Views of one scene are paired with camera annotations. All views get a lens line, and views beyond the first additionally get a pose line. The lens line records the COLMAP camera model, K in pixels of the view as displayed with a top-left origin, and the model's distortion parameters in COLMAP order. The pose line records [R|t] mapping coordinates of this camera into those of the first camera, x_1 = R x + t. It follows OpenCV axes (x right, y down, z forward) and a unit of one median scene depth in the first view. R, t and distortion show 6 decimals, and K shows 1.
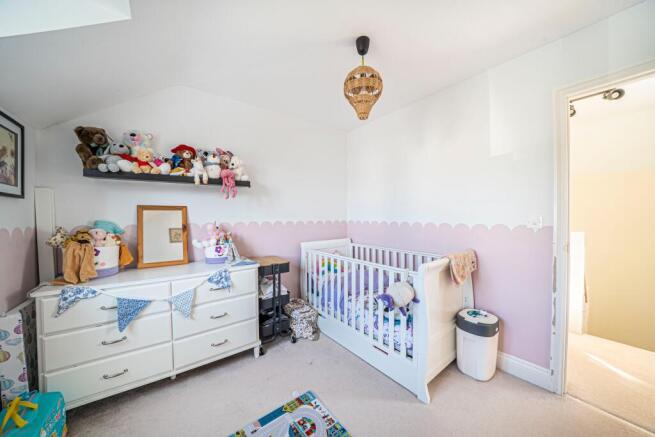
lens RADIAL K [[230.5, 0, 327.5], [0, 230.5, 218.5], [0, 0, 1]] dist [-0.000641, -0.000014]
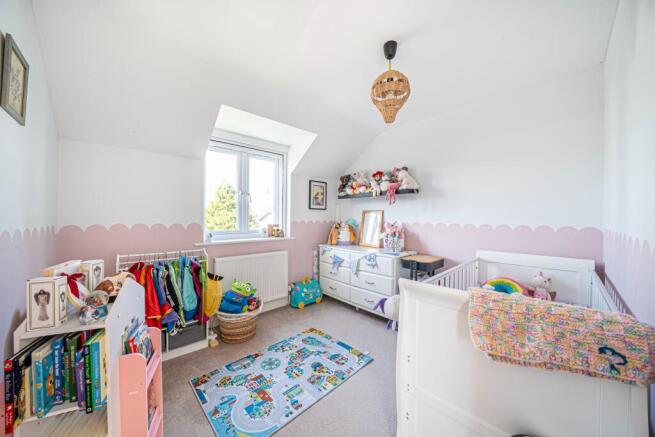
lens RADIAL K [[226.1, 0, 325.6], [0, 226.1, 216.4], [0, 0, 1]] dist [-0.000541, -0.000004]
pose [[0.120397, 0.008105, -0.992693, 1.035396], [-0.015601, 0.999859, 0.006271, -0.022273], [0.992603, 0.014732, 0.120507, 0.555823]]
